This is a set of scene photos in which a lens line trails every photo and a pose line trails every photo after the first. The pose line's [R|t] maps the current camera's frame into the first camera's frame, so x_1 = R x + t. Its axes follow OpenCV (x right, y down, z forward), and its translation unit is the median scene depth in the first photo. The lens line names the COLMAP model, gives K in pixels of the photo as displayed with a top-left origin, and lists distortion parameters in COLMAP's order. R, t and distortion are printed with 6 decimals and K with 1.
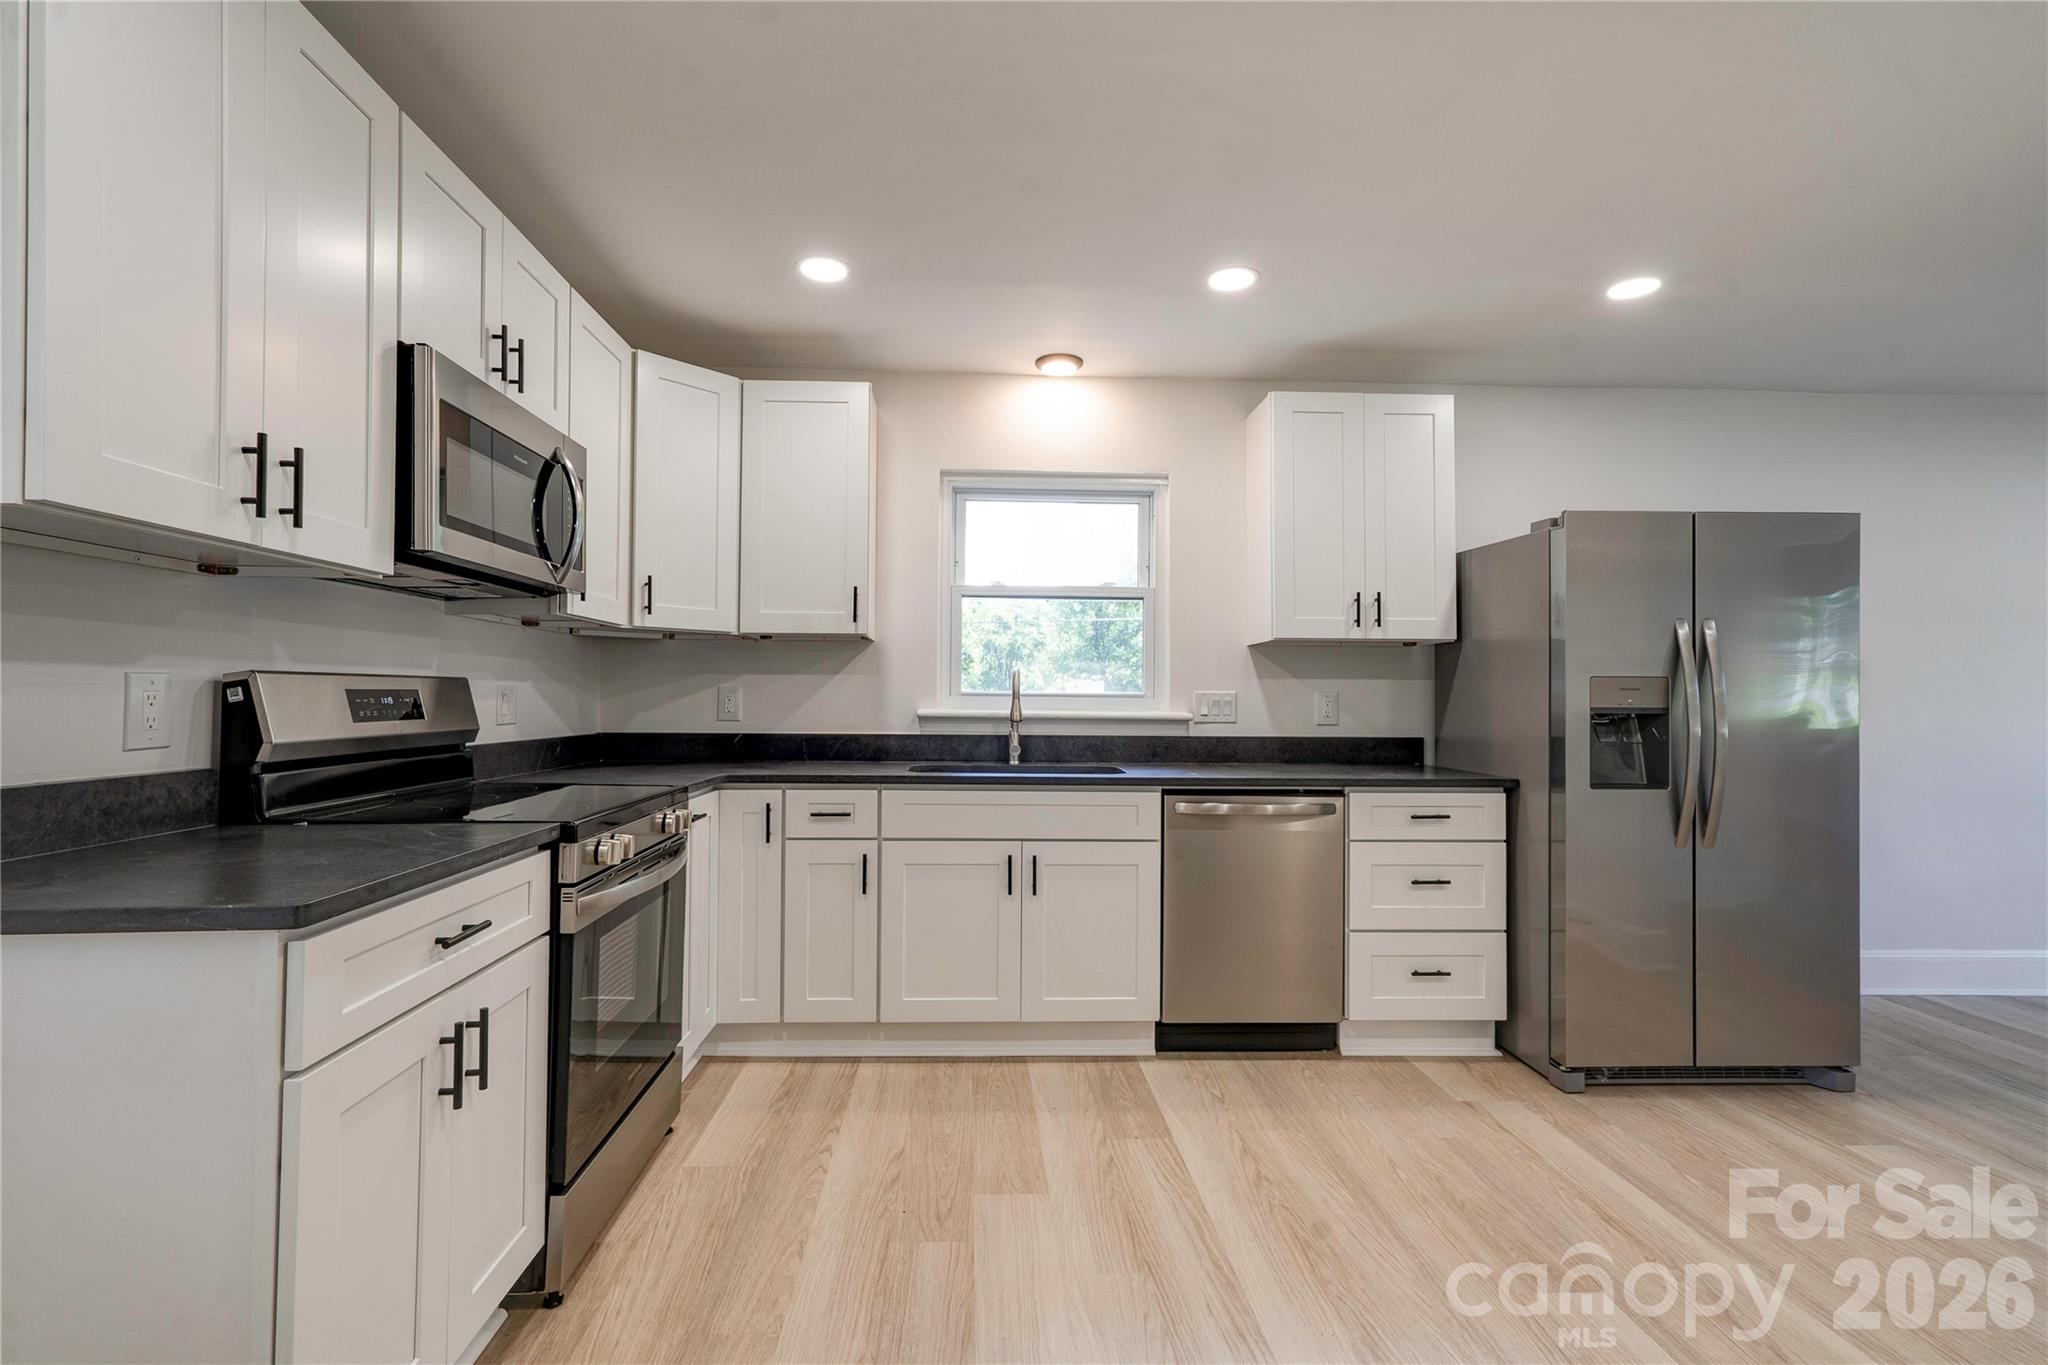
lens RADIAL K [[938.0, 0, 1005.0], [0, 938.0, 682.9], [0, 0, 1]] dist [-0.000771, 0.008994]
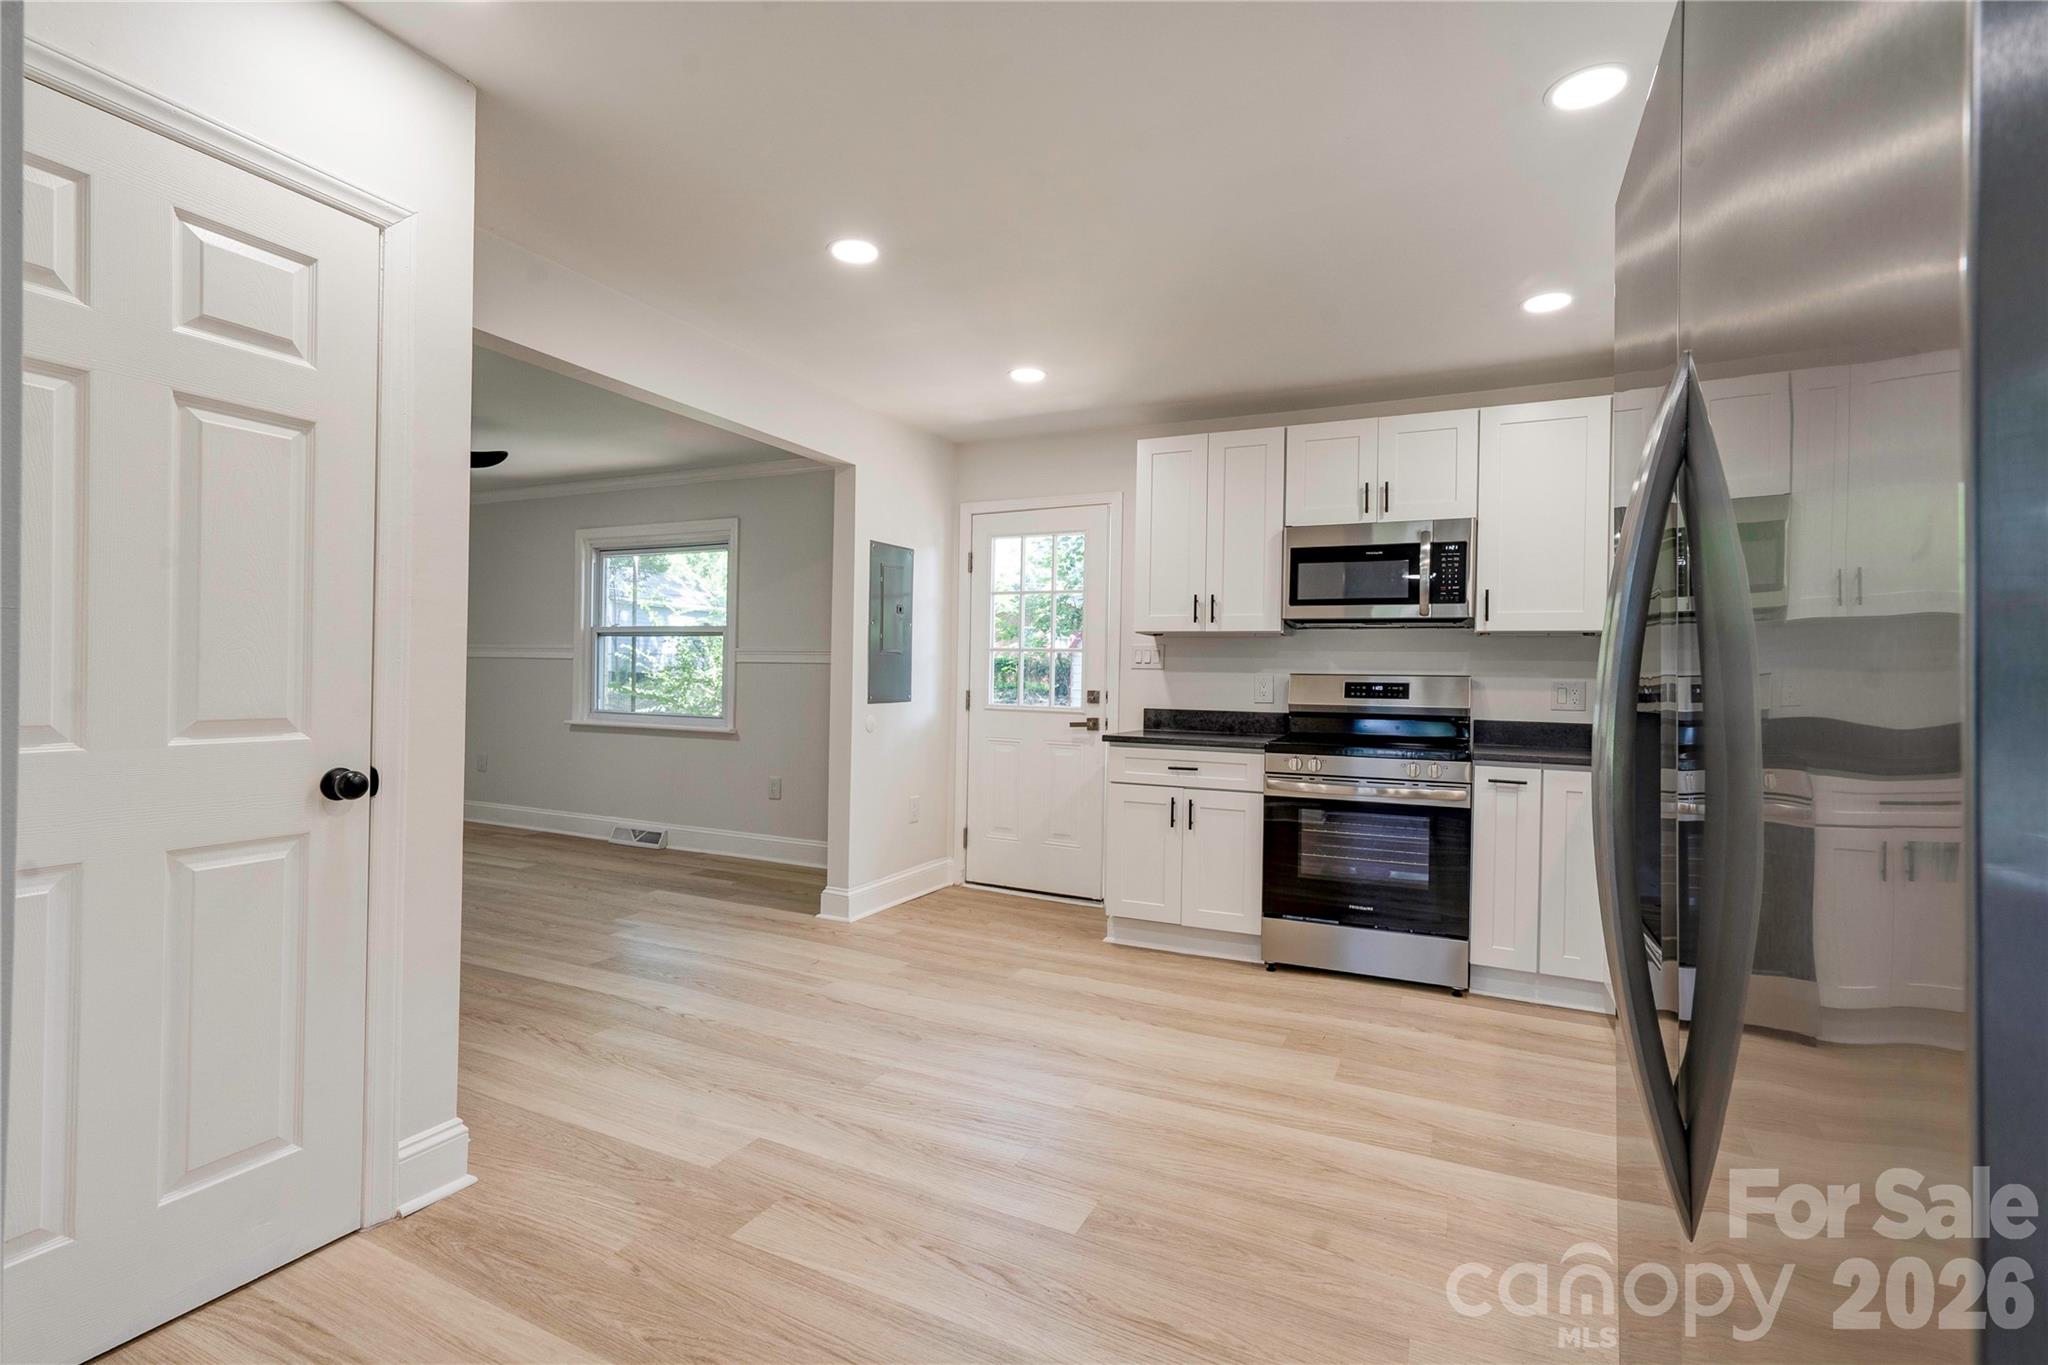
lens RADIAL K [[938.0, 0, 1005.0], [0, 938.0, 682.9], [0, 0, 1]] dist [-0.000771, 0.008994]
pose [[-0.481125, -0.013487, -0.876548, 0.994220], [-0.009746, 0.999902, -0.010035, 0.024200], [0.876598, 0.003715, -0.481210, 0.890825]]
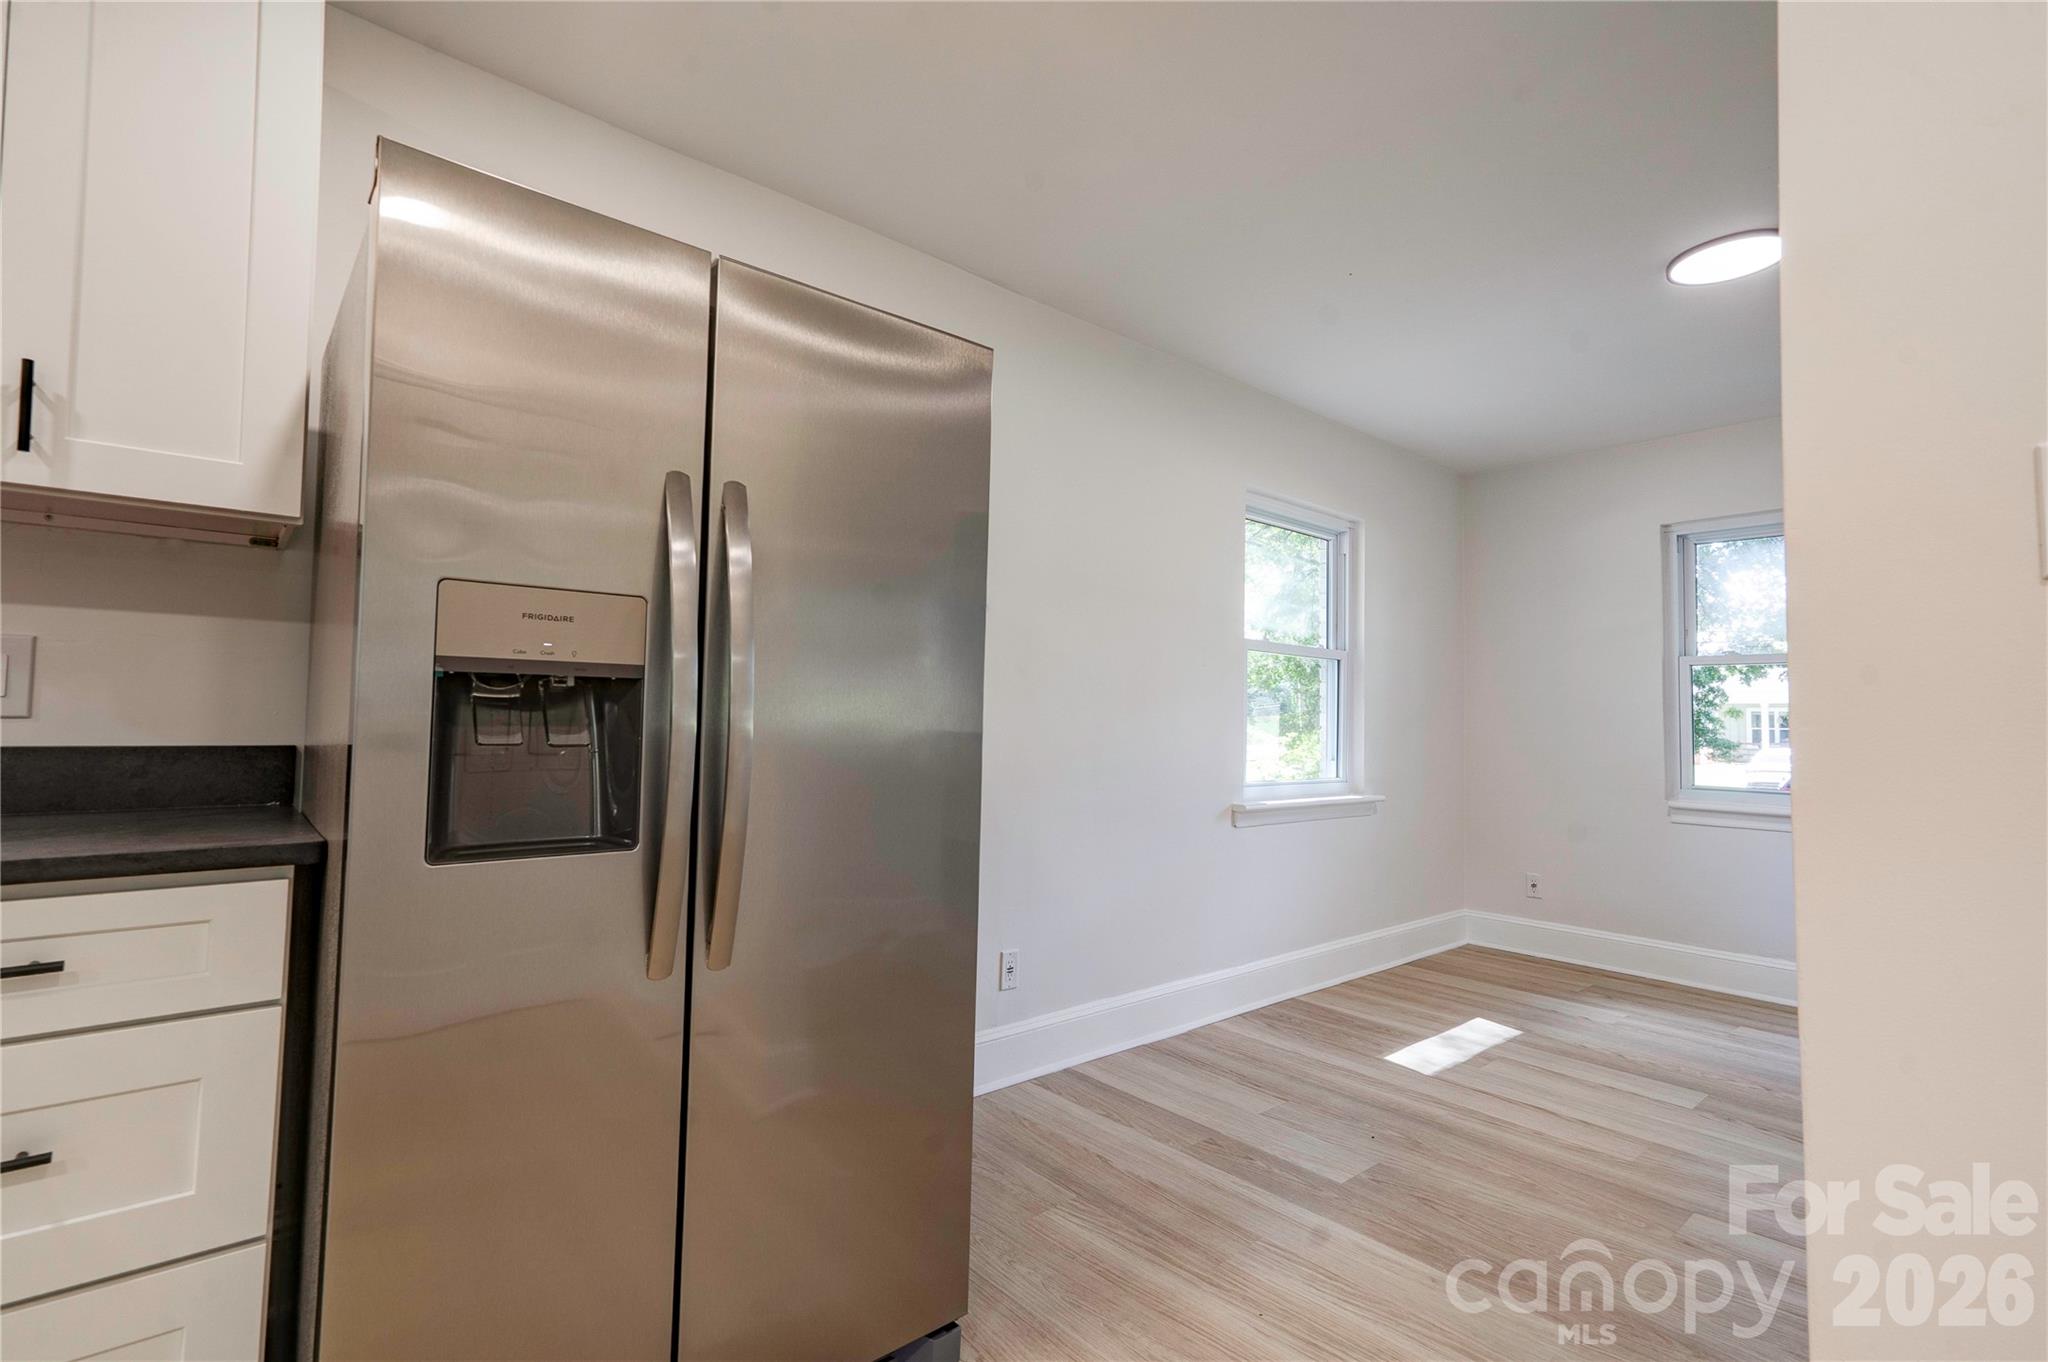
lens RADIAL K [[938.0, 0, 1005.0], [0, 938.0, 681.4], [0, 0, 1]] dist [-0.000771, 0.008994]
pose [[0.790932, 0.035088, 0.610898, 0.526749], [-0.021896, 0.999338, -0.029050, 0.039476], [-0.611512, 0.009601, 0.791177, 0.501243]]
